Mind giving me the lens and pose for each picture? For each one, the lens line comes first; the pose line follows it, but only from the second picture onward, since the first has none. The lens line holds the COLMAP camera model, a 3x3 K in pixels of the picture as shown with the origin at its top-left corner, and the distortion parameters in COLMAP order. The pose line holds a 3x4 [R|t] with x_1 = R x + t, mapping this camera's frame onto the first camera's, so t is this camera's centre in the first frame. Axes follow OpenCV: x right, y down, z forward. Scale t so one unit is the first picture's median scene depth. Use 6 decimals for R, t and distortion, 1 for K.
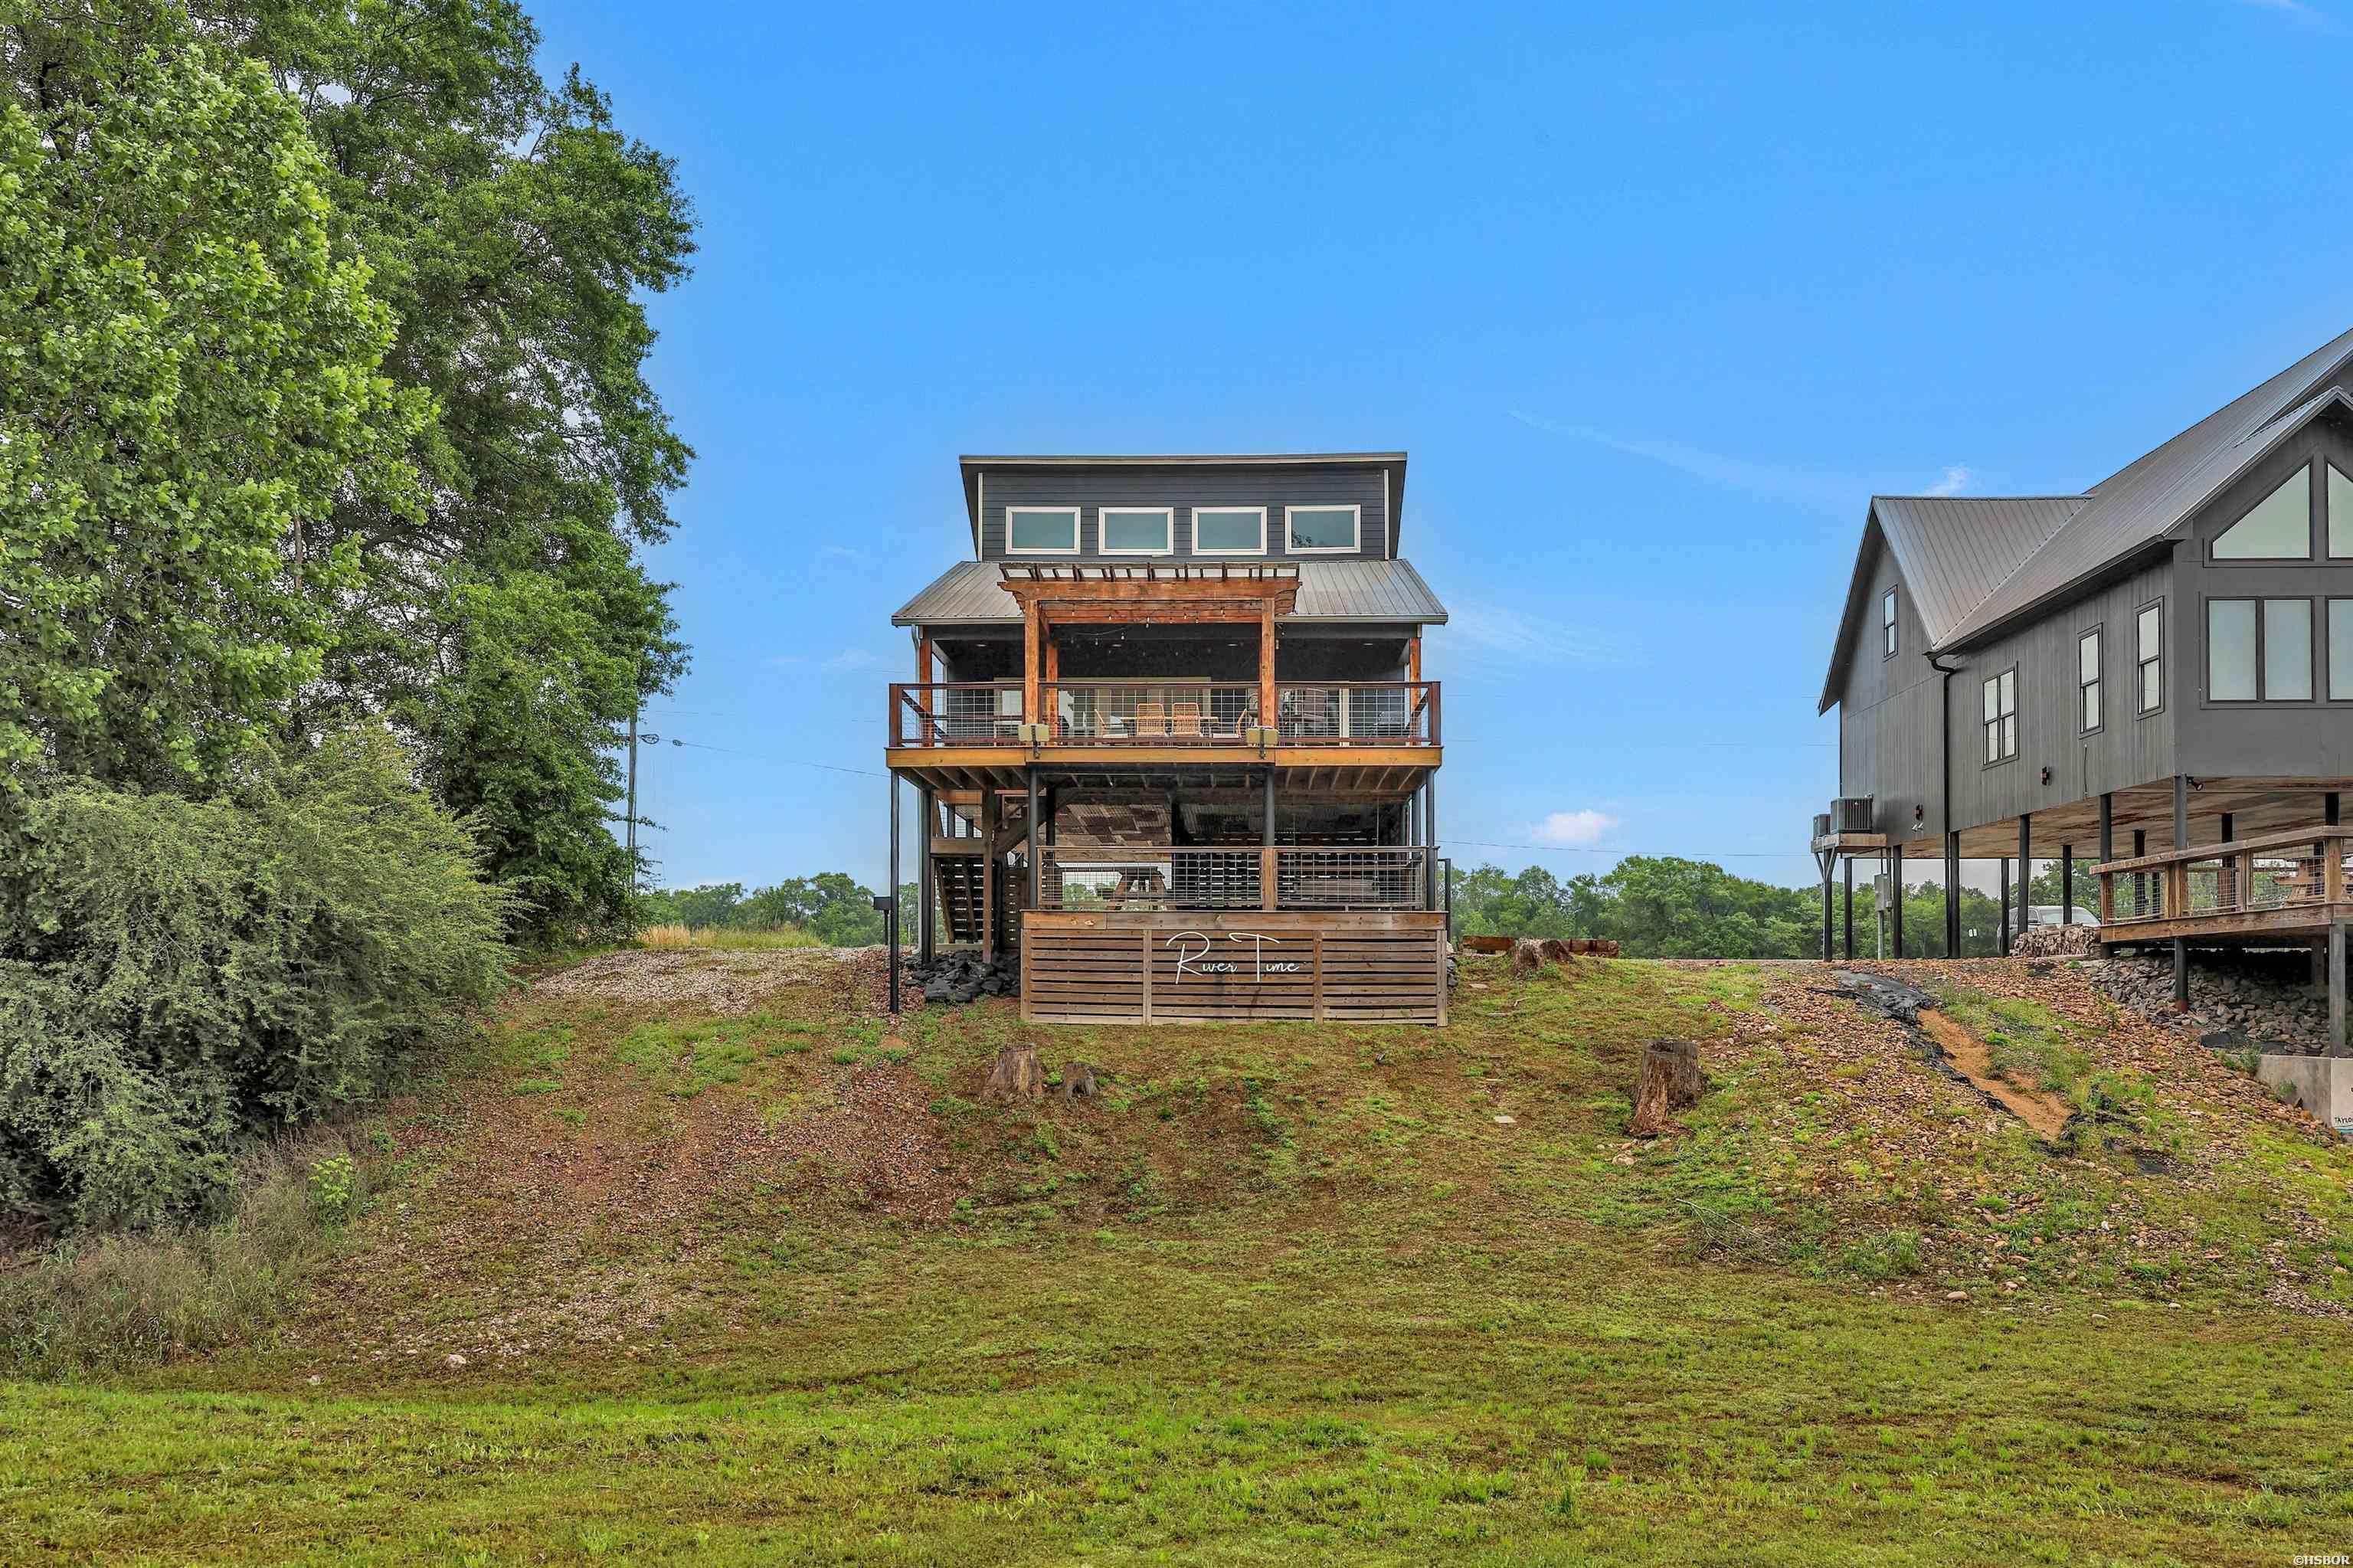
lens RADIAL K [[2000.8, 0, 1199.9], [0, 2000.8, 937.0], [0, 0, 1]] dist [-0.018103, 0.013698]
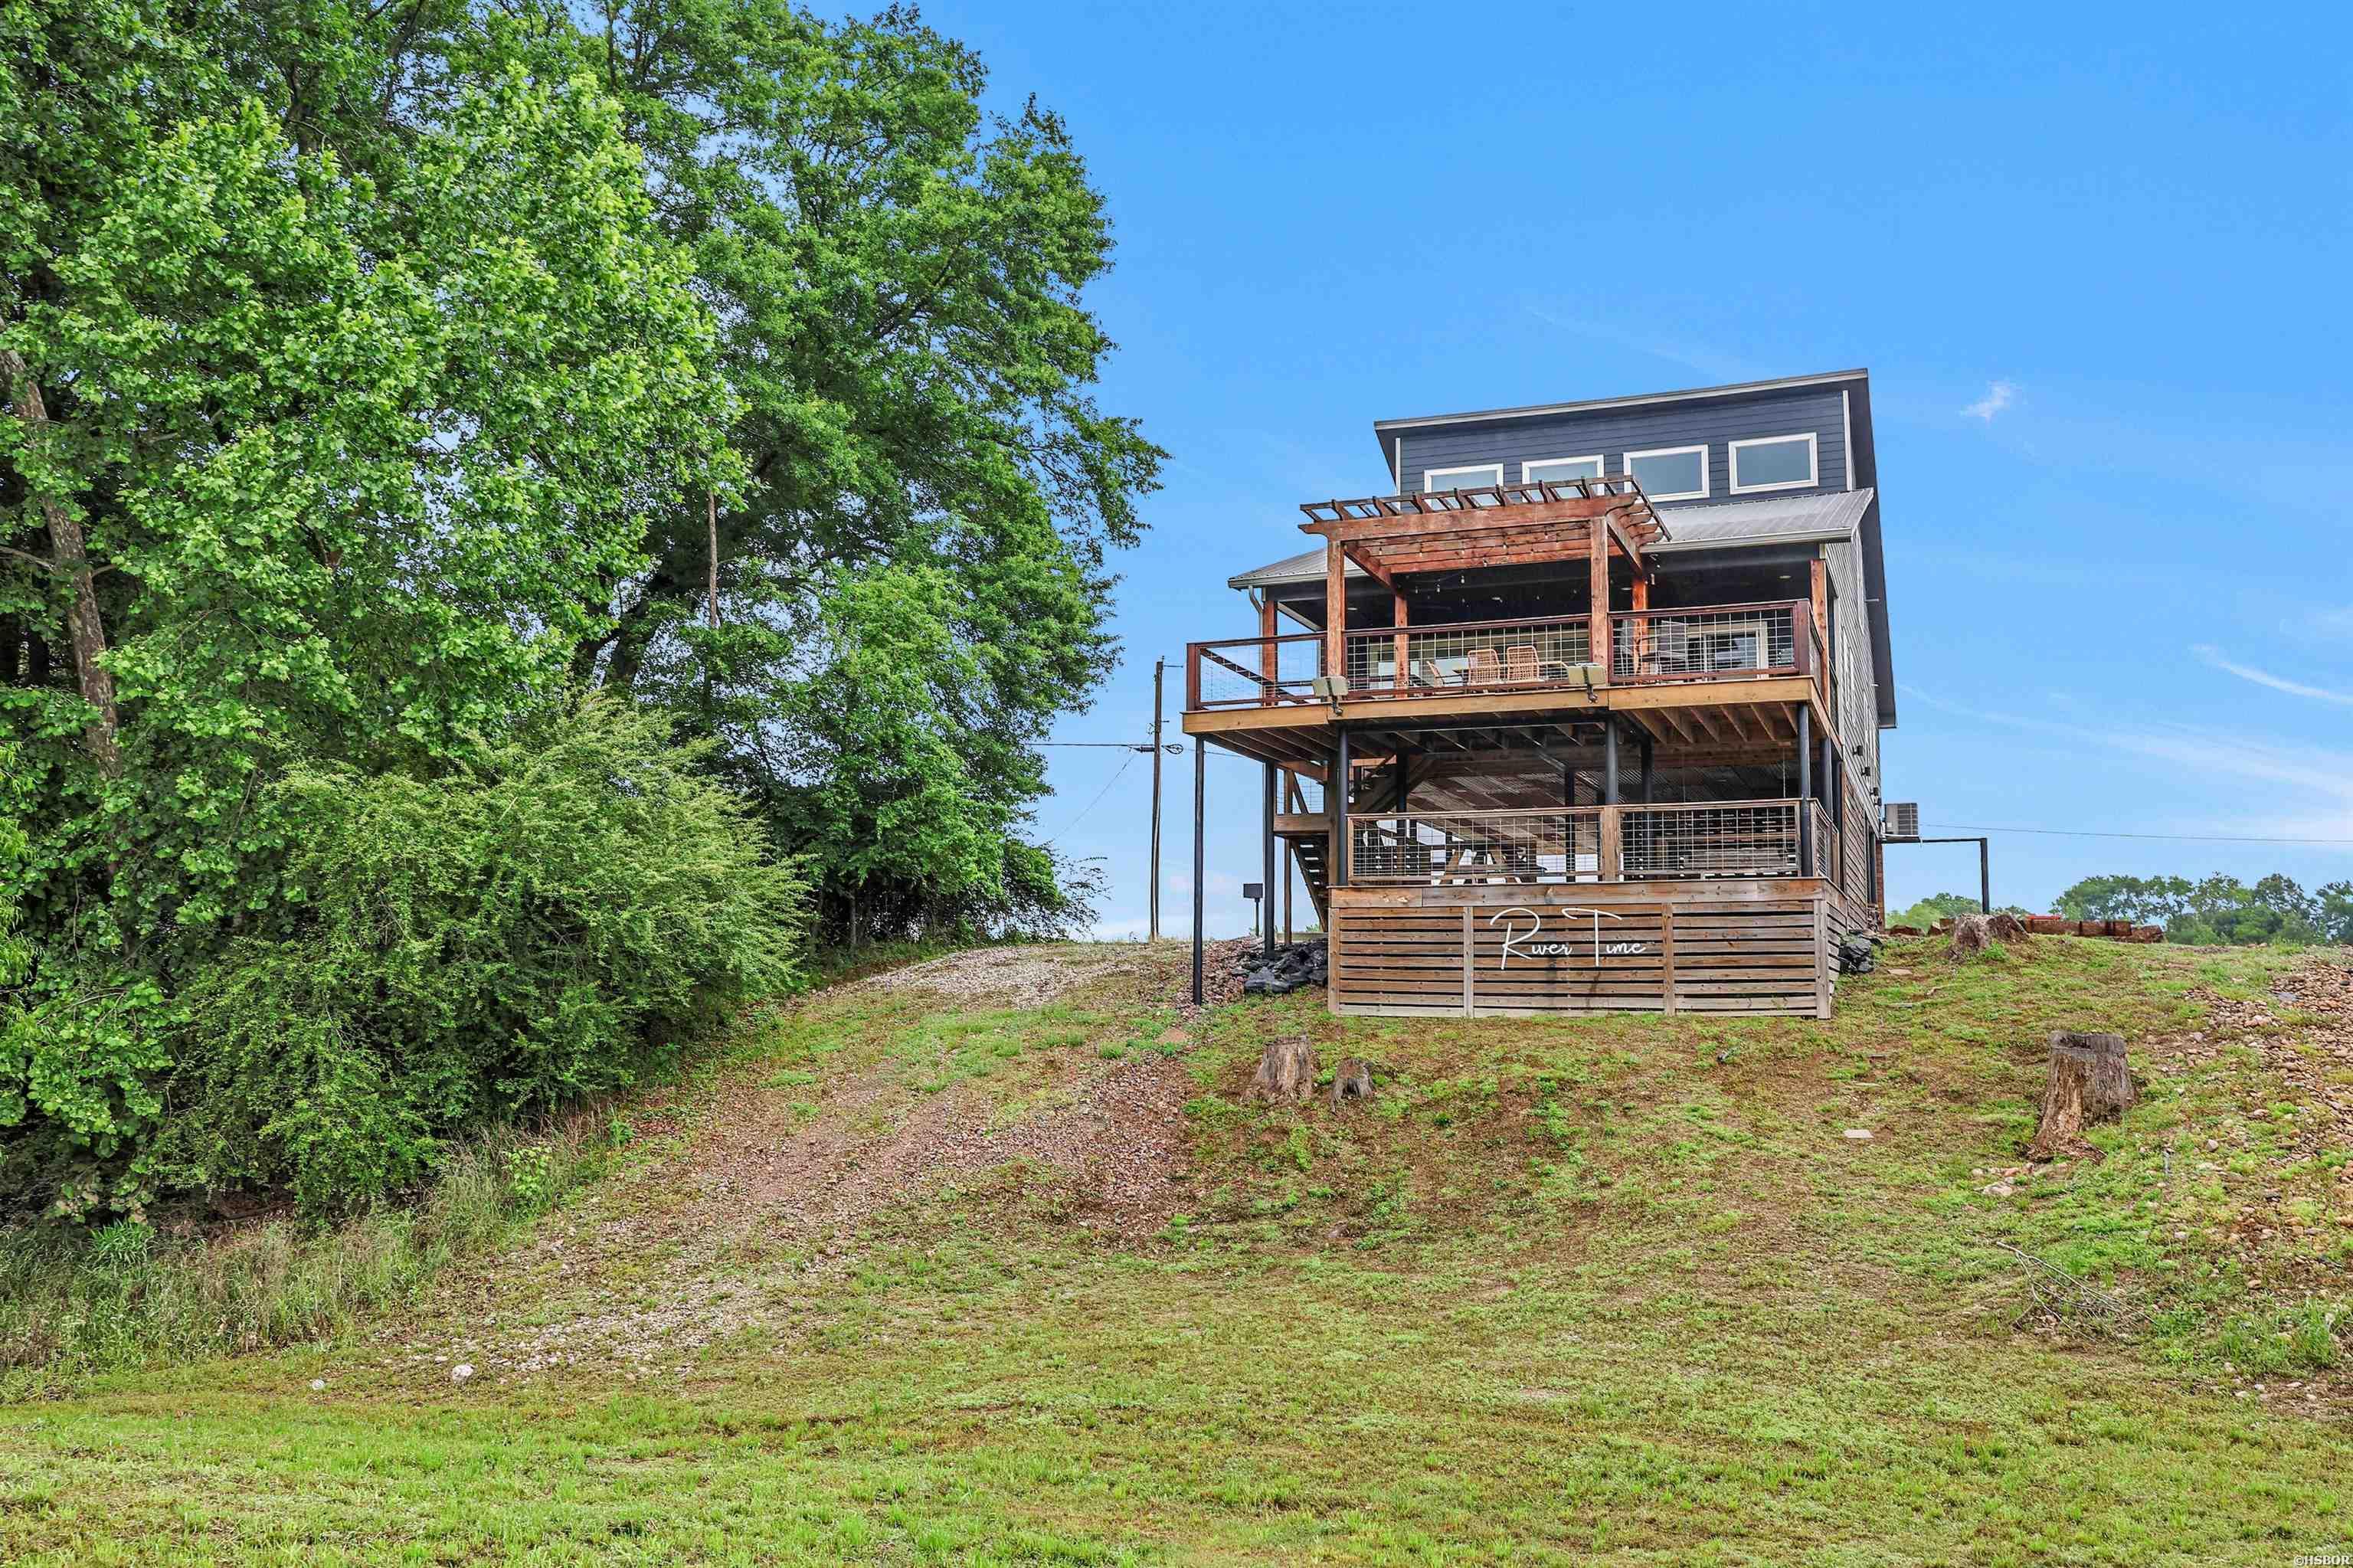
lens RADIAL K [[1946.7, 0, 1264.1], [0, 1946.7, 788.7], [0, 0, 1]] dist [-0.034969, 0.028232]
pose [[0.945408, -0.036753, -0.323811, 0.164794], [0.007517, 0.995815, -0.091079, 0.021689], [0.325803, 0.083672, 0.941728, 0.178176]]
